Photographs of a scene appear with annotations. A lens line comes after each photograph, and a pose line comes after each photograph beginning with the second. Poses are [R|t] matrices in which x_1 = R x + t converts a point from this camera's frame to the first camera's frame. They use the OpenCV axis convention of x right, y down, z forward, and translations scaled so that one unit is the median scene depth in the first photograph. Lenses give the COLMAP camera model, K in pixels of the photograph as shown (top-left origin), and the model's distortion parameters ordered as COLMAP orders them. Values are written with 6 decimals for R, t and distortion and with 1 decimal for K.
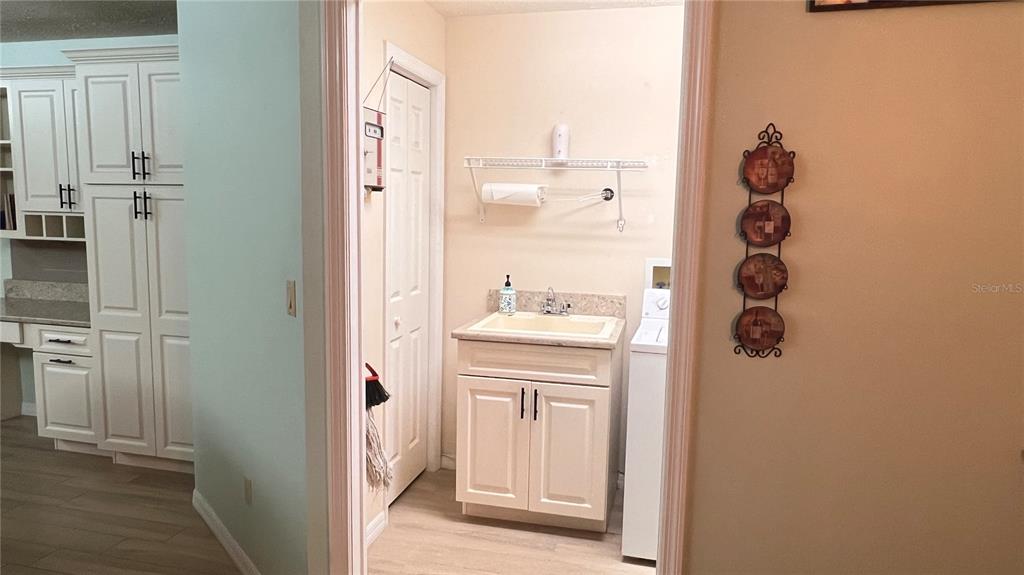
lens RADIAL K [[672.6, 0, 510.8], [0, 672.6, 289.1], [0, 0, 1]] dist [-0.003963, -0.001997]
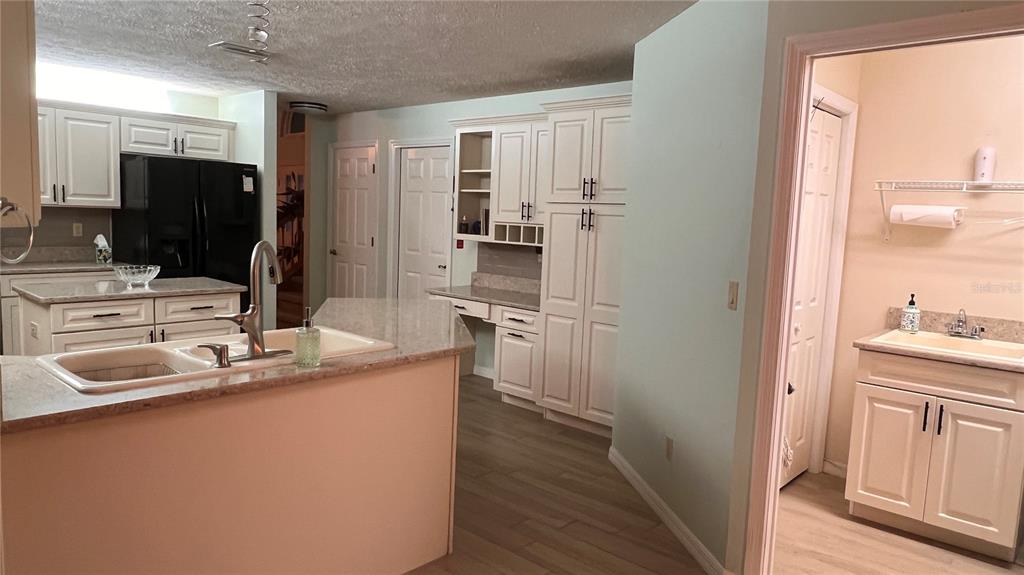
lens RADIAL K [[672.6, 0, 511.8], [0, 672.6, 286.7], [0, 0, 1]] dist [-0.003963, -0.001997]
pose [[0.876668, 0.067319, -0.476362, -0.054121], [-0.079780, 0.996795, -0.005957, 0.022935], [0.474434, 0.043226, 0.879229, -0.195033]]
